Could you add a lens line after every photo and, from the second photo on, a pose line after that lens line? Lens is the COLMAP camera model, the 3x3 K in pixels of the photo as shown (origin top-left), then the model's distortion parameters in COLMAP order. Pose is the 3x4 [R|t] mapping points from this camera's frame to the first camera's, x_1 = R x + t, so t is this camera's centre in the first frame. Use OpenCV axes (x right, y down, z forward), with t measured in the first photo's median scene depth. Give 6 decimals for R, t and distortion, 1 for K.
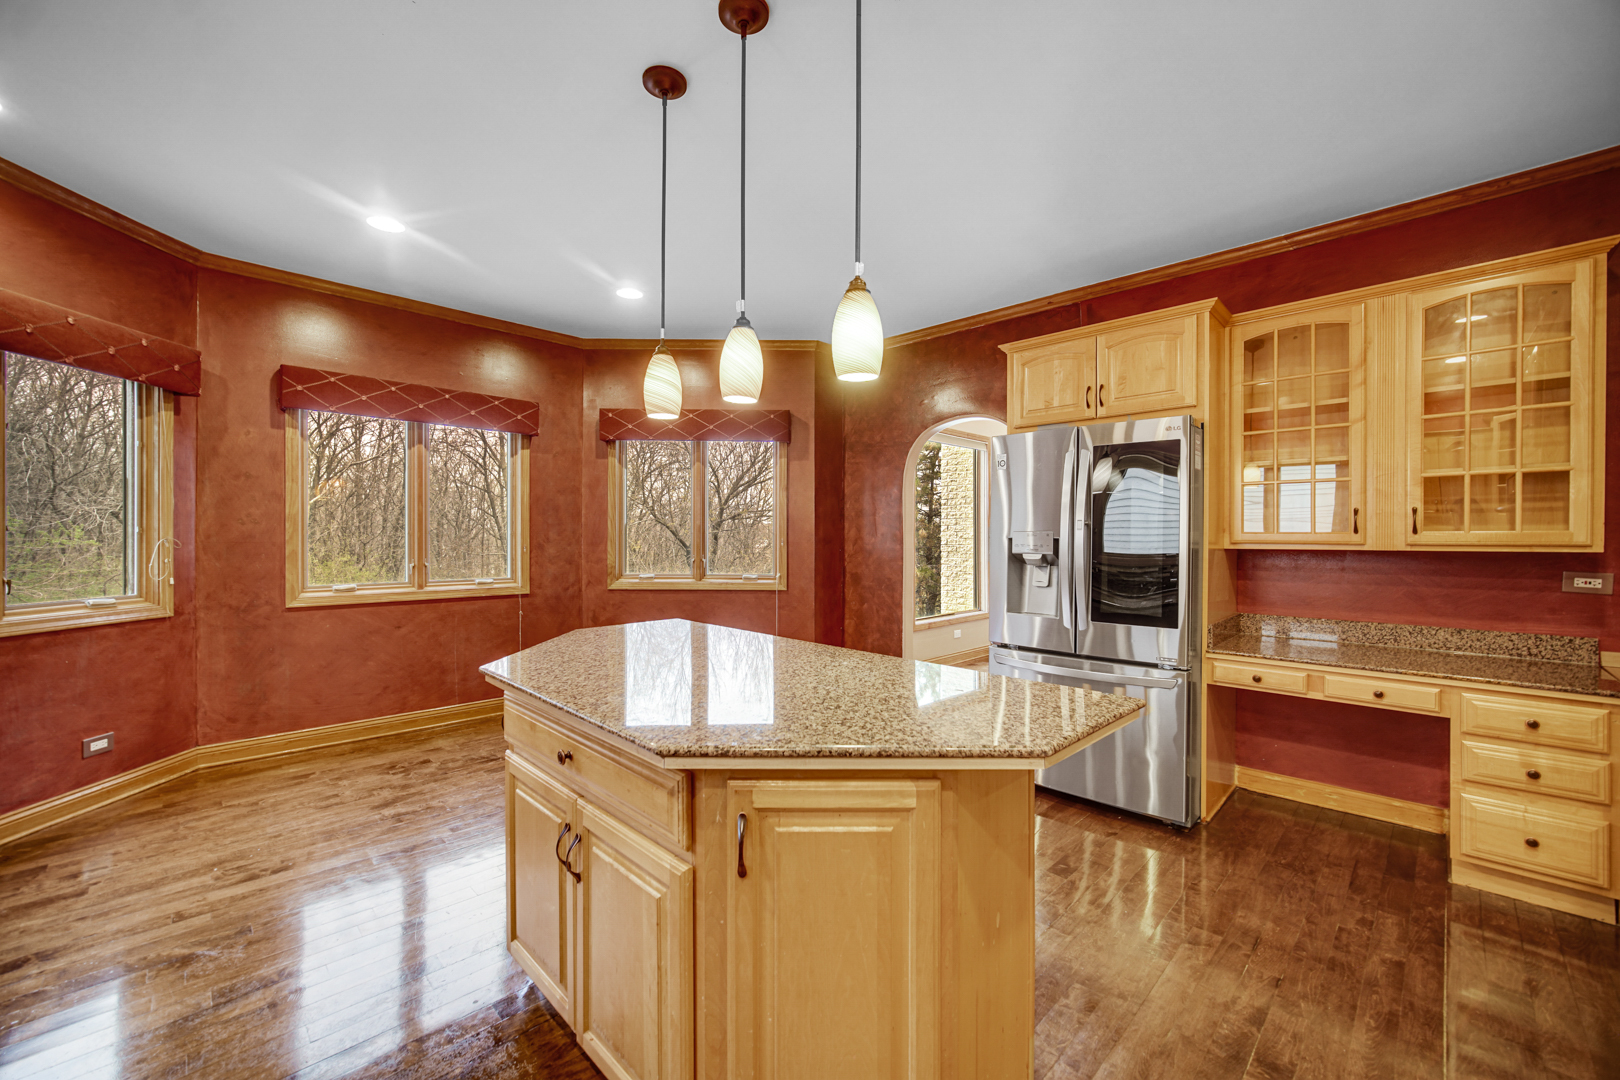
lens RADIAL K [[637.5, 0, 818.3], [0, 637.5, 539.9], [0, 0, 1]] dist [-0.000714, -0.000463]
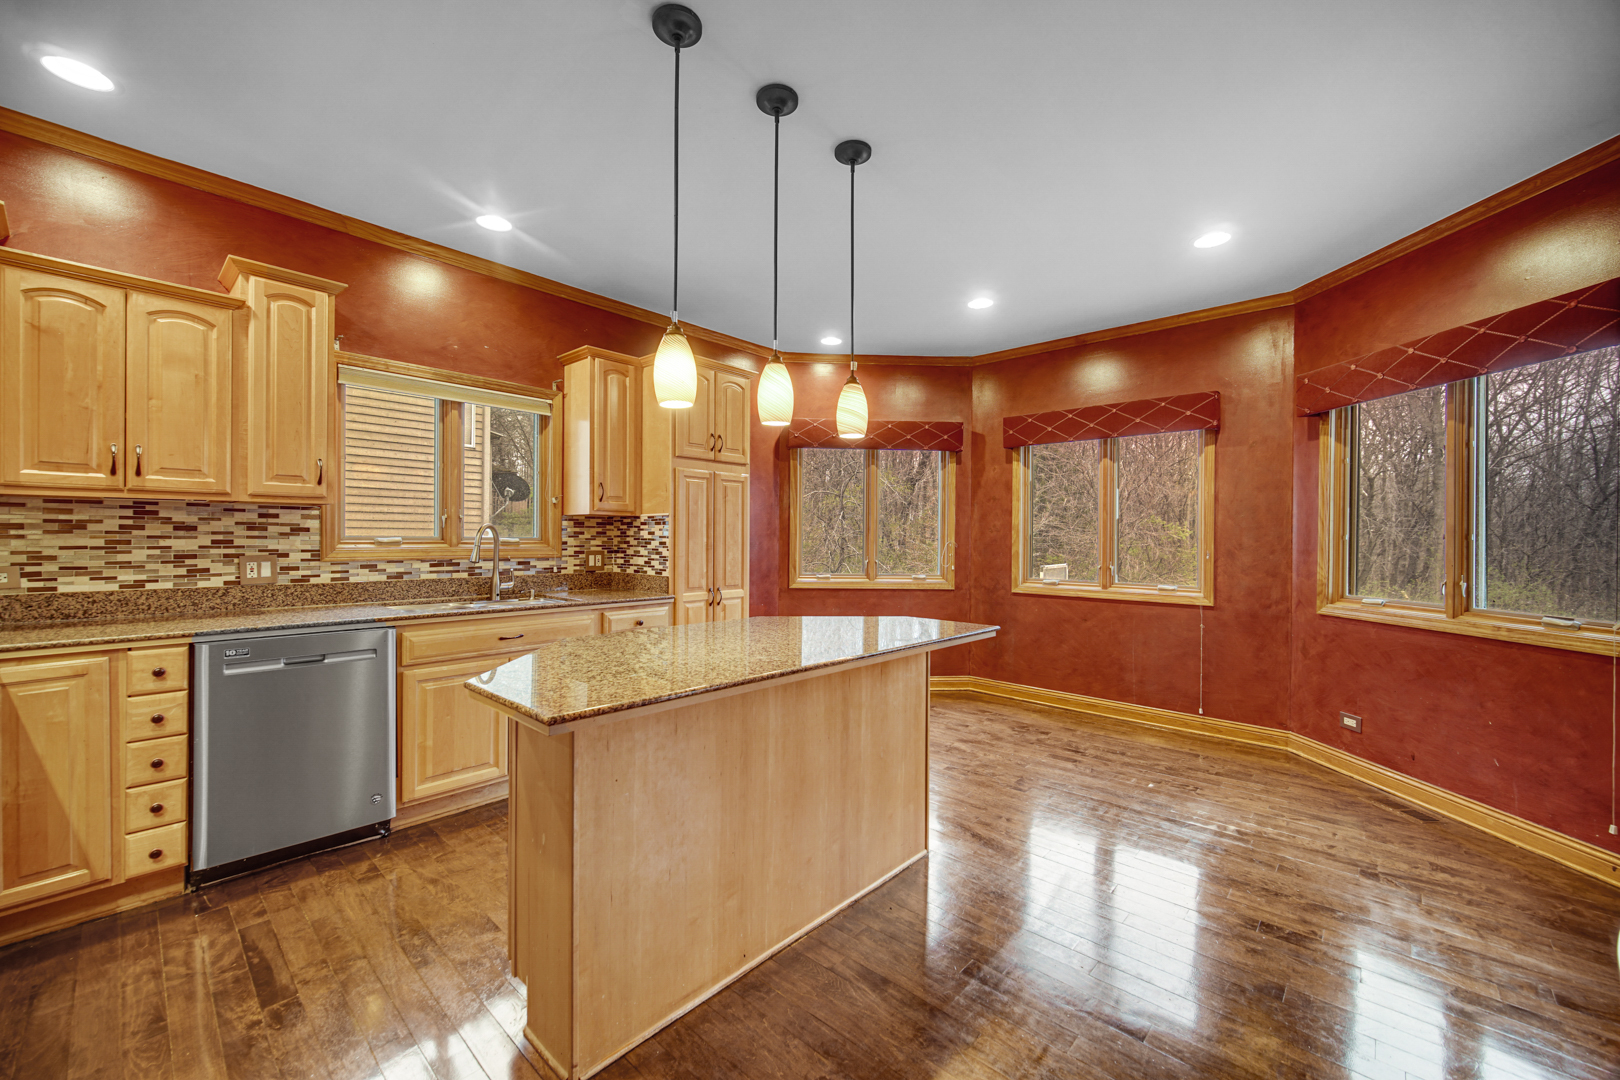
lens RADIAL K [[637.5, 0, 806.7], [0, 637.5, 539.6], [0, 0, 1]] dist [-0.000714, -0.000463]
pose [[0.041001, -0.001187, -0.999158, 0.523146], [-0.015430, 0.999879, -0.001821, 0.001710], [0.999040, 0.015492, 0.040978, 0.496449]]
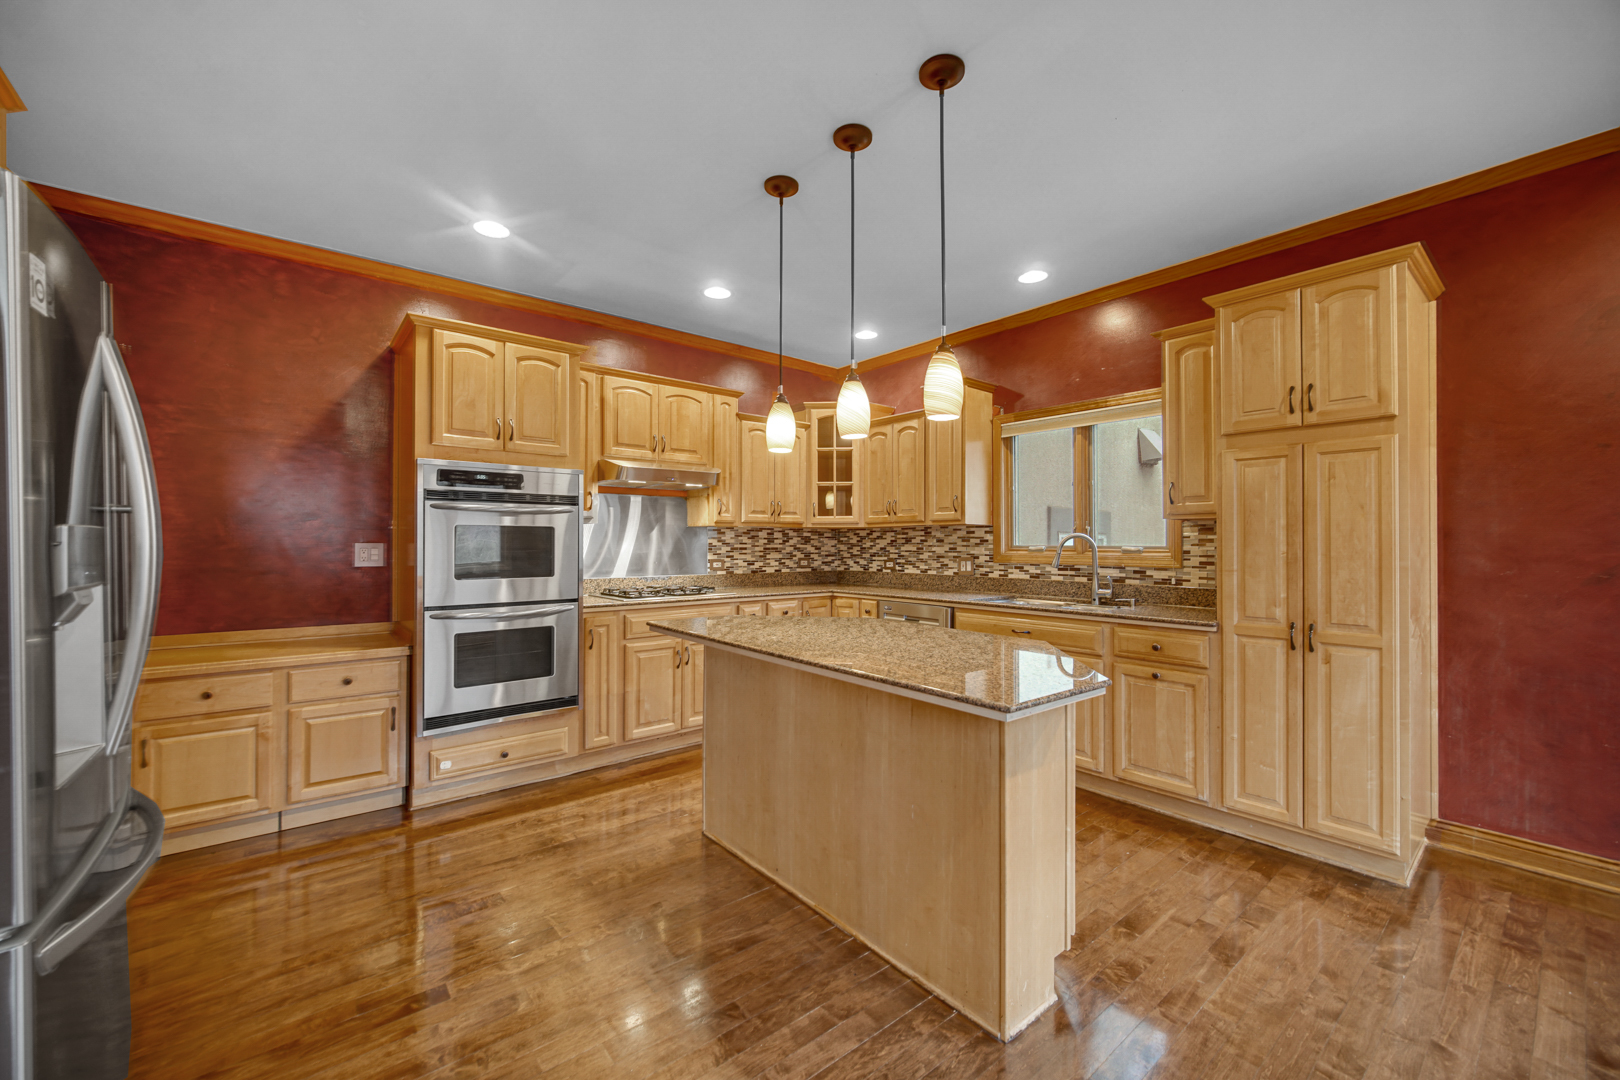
lens RADIAL K [[637.5, 0, 808.9], [0, 637.5, 537.3], [0, 0, 1]] dist [-0.000714, -0.000463]
pose [[-0.995508, -0.004823, 0.094551, -0.078658], [-0.004860, 0.999988, -0.000161, -0.007380], [-0.094549, -0.000619, -0.995520, 1.120070]]
